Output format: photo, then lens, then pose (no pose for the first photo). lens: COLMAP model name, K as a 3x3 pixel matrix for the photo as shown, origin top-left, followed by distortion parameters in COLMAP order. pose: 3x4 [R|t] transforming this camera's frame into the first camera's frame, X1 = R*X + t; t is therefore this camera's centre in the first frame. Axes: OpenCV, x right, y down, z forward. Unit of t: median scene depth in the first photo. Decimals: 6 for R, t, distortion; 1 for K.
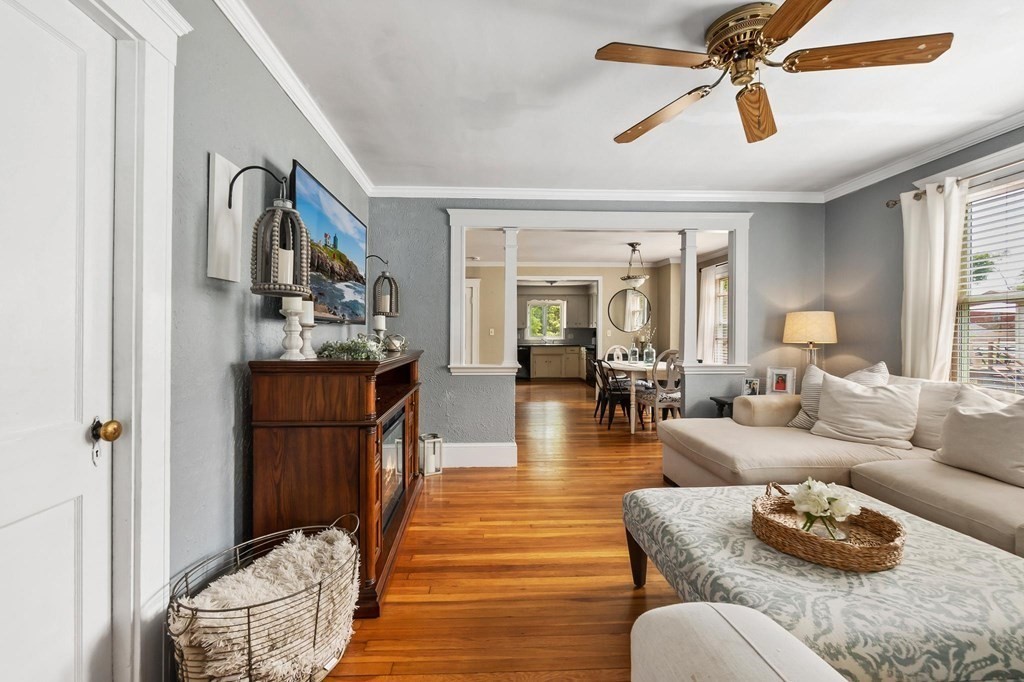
lens RADIAL K [[448.5, 0, 505.7], [0, 448.5, 339.6], [0, 0, 1]] dist [-0.000977, 0.000105]
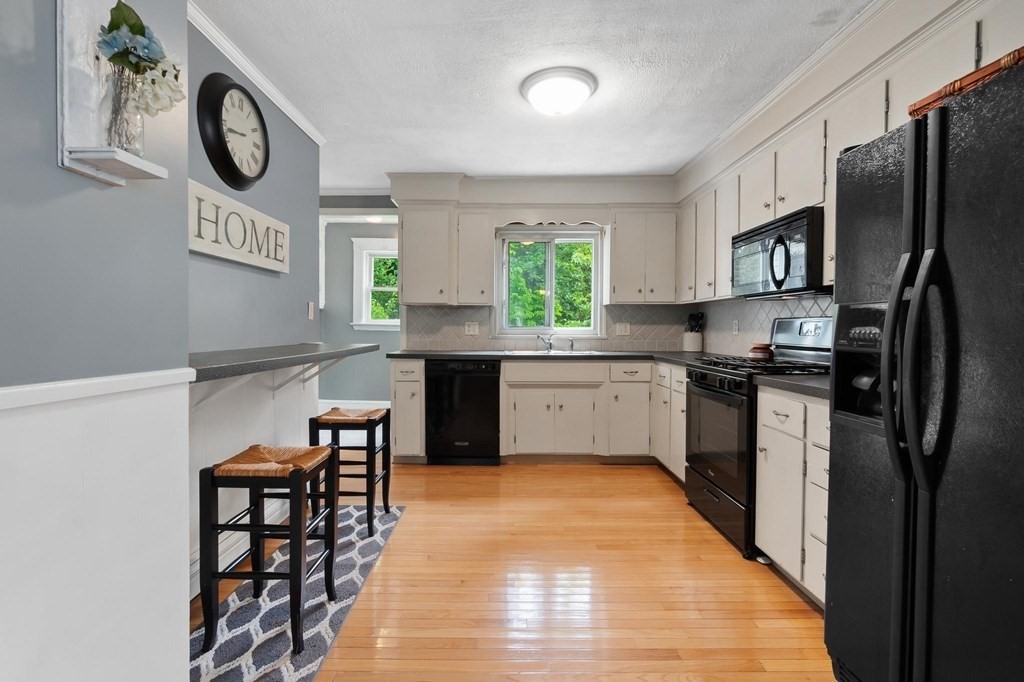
lens RADIAL K [[464.5, 0, 508.0], [0, 464.5, 339.3], [0, 0, 1]] dist [-0.011229, -0.000486]
pose [[0.998502, 0.005477, -0.054440, 0.102245], [-0.004579, 0.999852, 0.016605, -0.006783], [0.054523, -0.016331, 0.998379, 0.864534]]
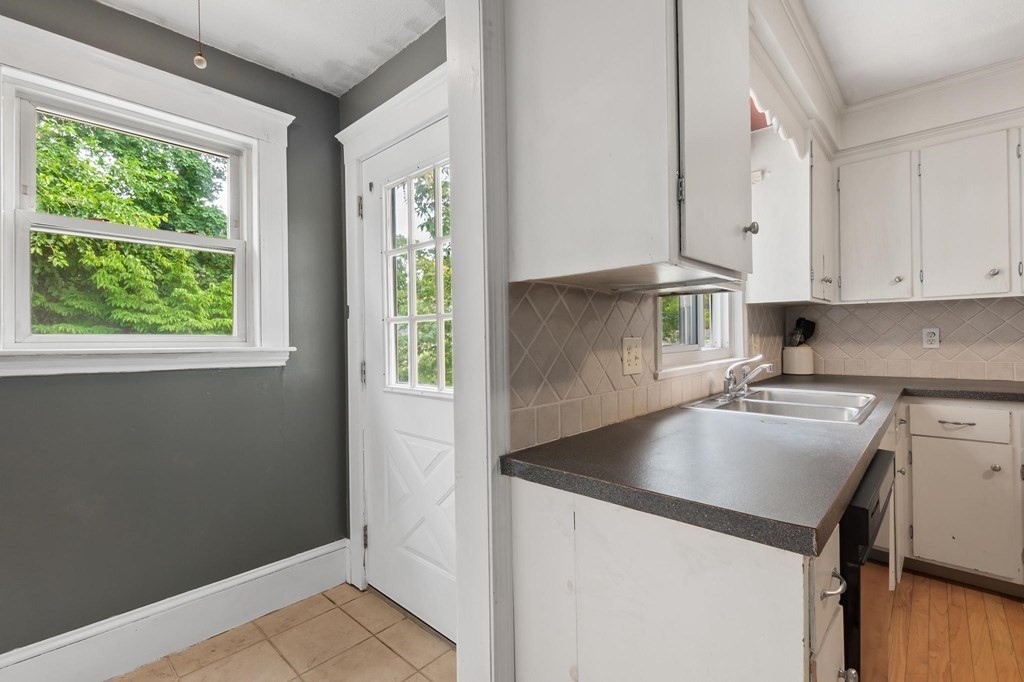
lens RADIAL K [[458.5, 0, 496.7], [0, 458.5, 338.1], [0, 0, 1]] dist [-0.000640, -0.000168]
pose [[0.732676, -0.016351, 0.680381, -0.130613], [0.022665, 0.999743, -0.000381, -0.018407], [-0.680200, 0.015700, 0.732859, 1.280854]]
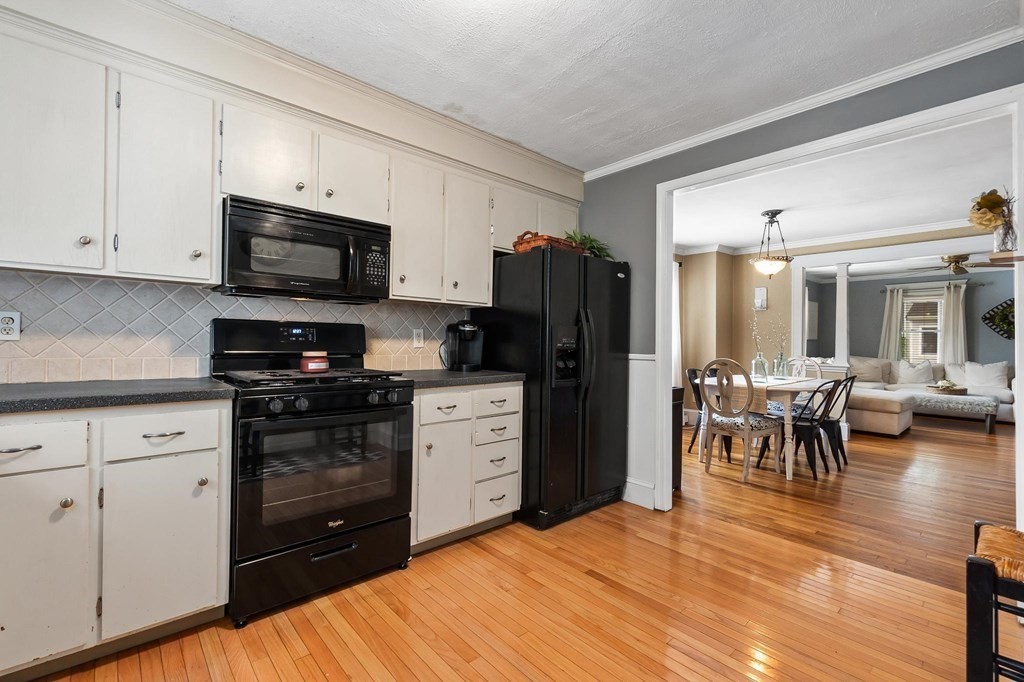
lens RADIAL K [[448.5, 0, 505.7], [0, 448.5, 339.6], [0, 0, 1]] dist [-0.000977, 0.000105]
pose [[-0.615721, -0.008283, 0.787921, -0.011020], [-0.008409, 0.999957, 0.003941, -0.008181], [-0.787920, -0.004199, -0.615764, 1.253553]]
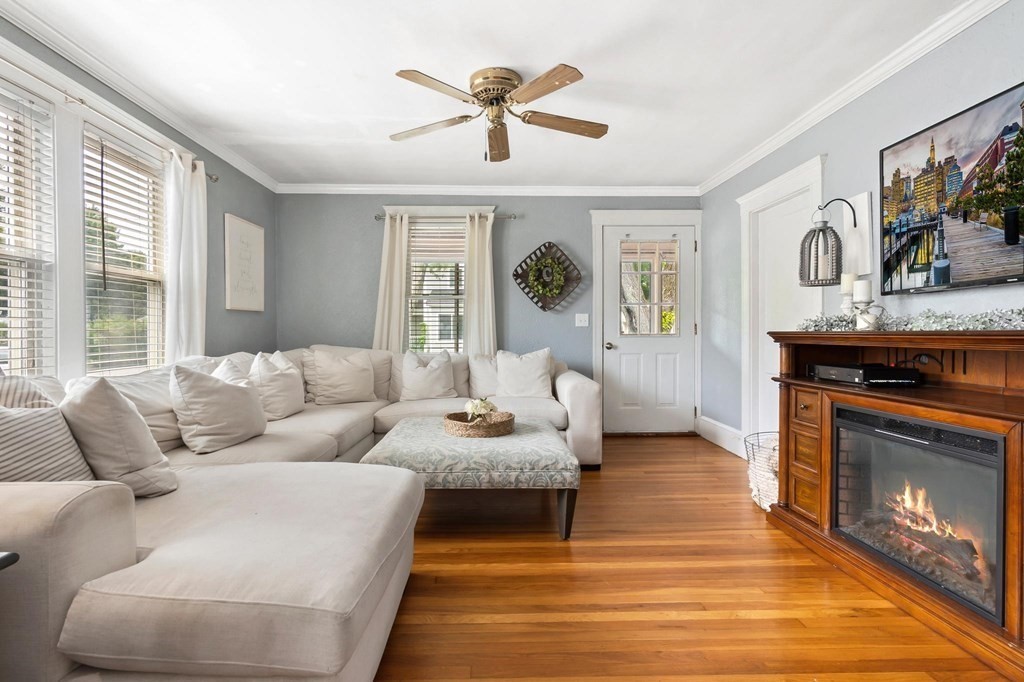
lens RADIAL K [[498.9, 0, 506.1], [0, 498.9, 339.7], [0, 0, 1]] dist [0.000967, -0.000816]
pose [[-0.999660, -0.002526, 0.025954, 0.100501], [-0.002041, 0.999823, 0.018696, 0.009247], [-0.025996, 0.018636, -0.999488, 0.540605]]
